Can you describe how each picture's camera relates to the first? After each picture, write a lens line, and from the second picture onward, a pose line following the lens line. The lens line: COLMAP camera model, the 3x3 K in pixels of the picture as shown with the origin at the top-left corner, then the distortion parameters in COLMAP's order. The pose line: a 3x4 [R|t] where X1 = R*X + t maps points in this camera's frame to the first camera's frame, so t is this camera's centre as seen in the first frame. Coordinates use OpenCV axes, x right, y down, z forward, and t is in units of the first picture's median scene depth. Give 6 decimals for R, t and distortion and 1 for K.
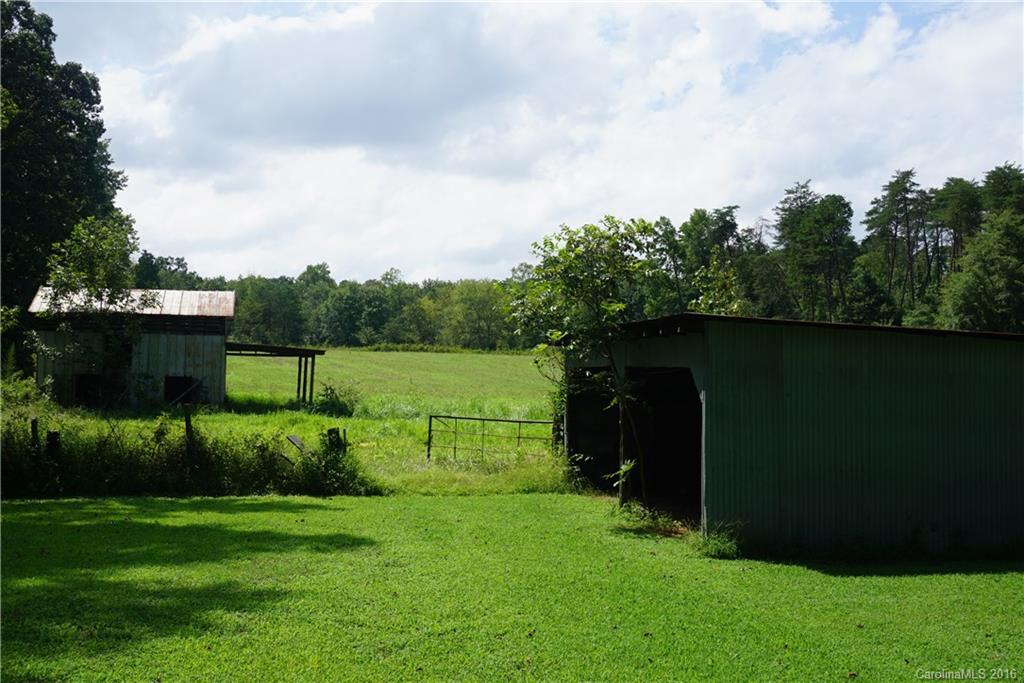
lens RADIAL K [[1119.2, 0, 512.0], [0, 1119.2, 341.5], [0, 0, 1]] dist [-0.000635, 0.005948]
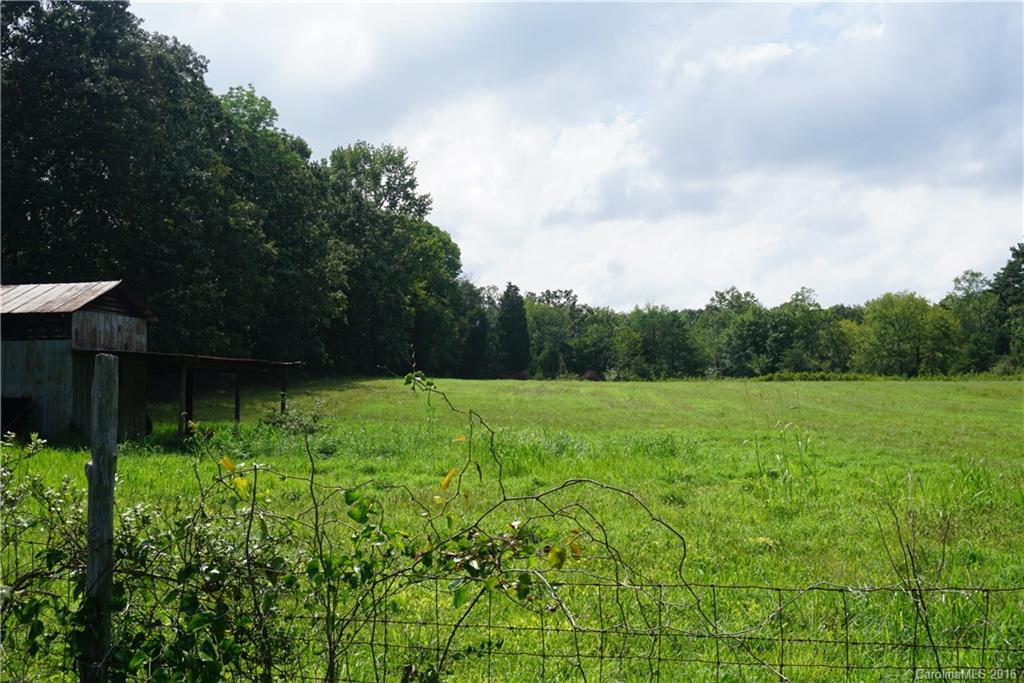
lens RADIAL K [[1119.2, 0, 512.0], [0, 1119.2, 341.5], [0, 0, 1]] dist [-0.000635, 0.005948]
pose [[0.896013, -0.045639, -0.441677, 0.079670], [0.029236, 0.998609, -0.043876, 0.009212], [0.443065, 0.026401, 0.896101, 0.125236]]
